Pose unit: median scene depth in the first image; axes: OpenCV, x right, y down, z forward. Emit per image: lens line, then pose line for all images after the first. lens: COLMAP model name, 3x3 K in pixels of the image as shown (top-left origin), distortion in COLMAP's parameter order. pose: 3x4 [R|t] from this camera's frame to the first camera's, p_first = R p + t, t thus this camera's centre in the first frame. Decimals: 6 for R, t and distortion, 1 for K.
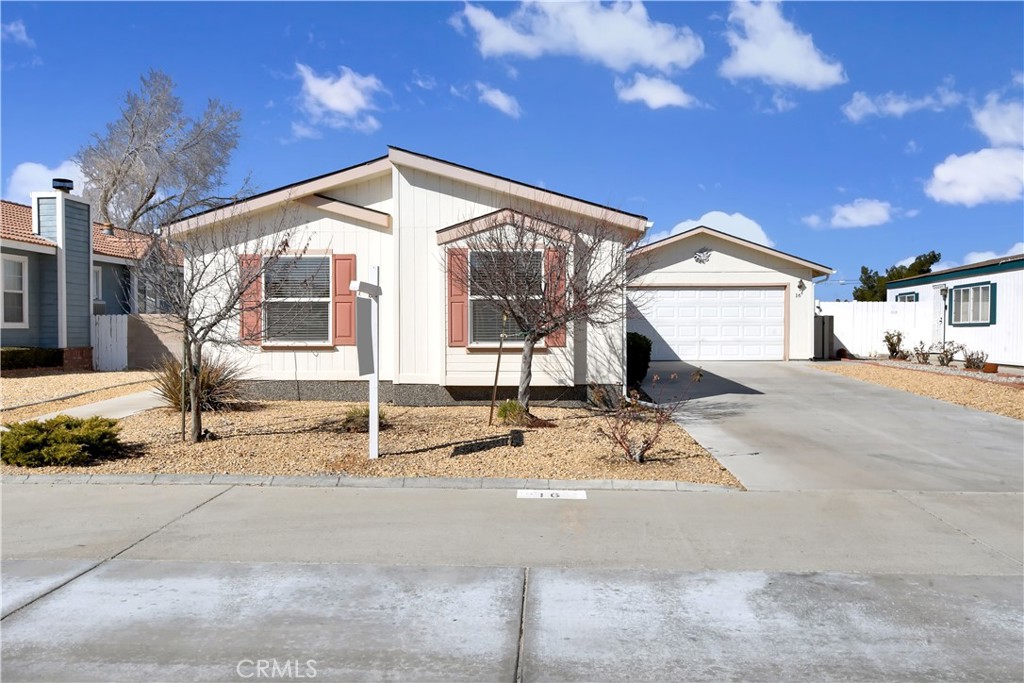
lens RADIAL K [[780.9, 0, 512.0], [0, 780.9, 341.5], [0, 0, 1]] dist [0.081076, 0.000726]
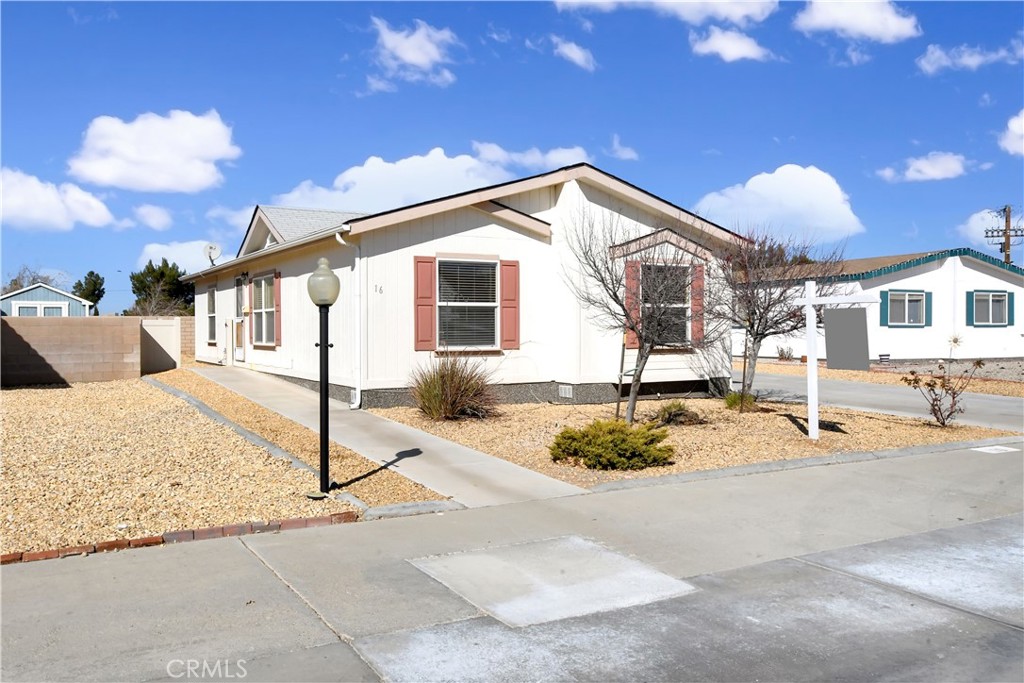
lens RADIAL K [[780.9, 0, 512.0], [0, 780.9, 341.5], [0, 0, 1]] dist [0.081076, 0.000726]
pose [[0.838797, -0.008510, 0.544377, -0.774651], [0.013592, 0.999894, -0.005313, 0.000335], [-0.544274, 0.011855, 0.838824, 0.140164]]
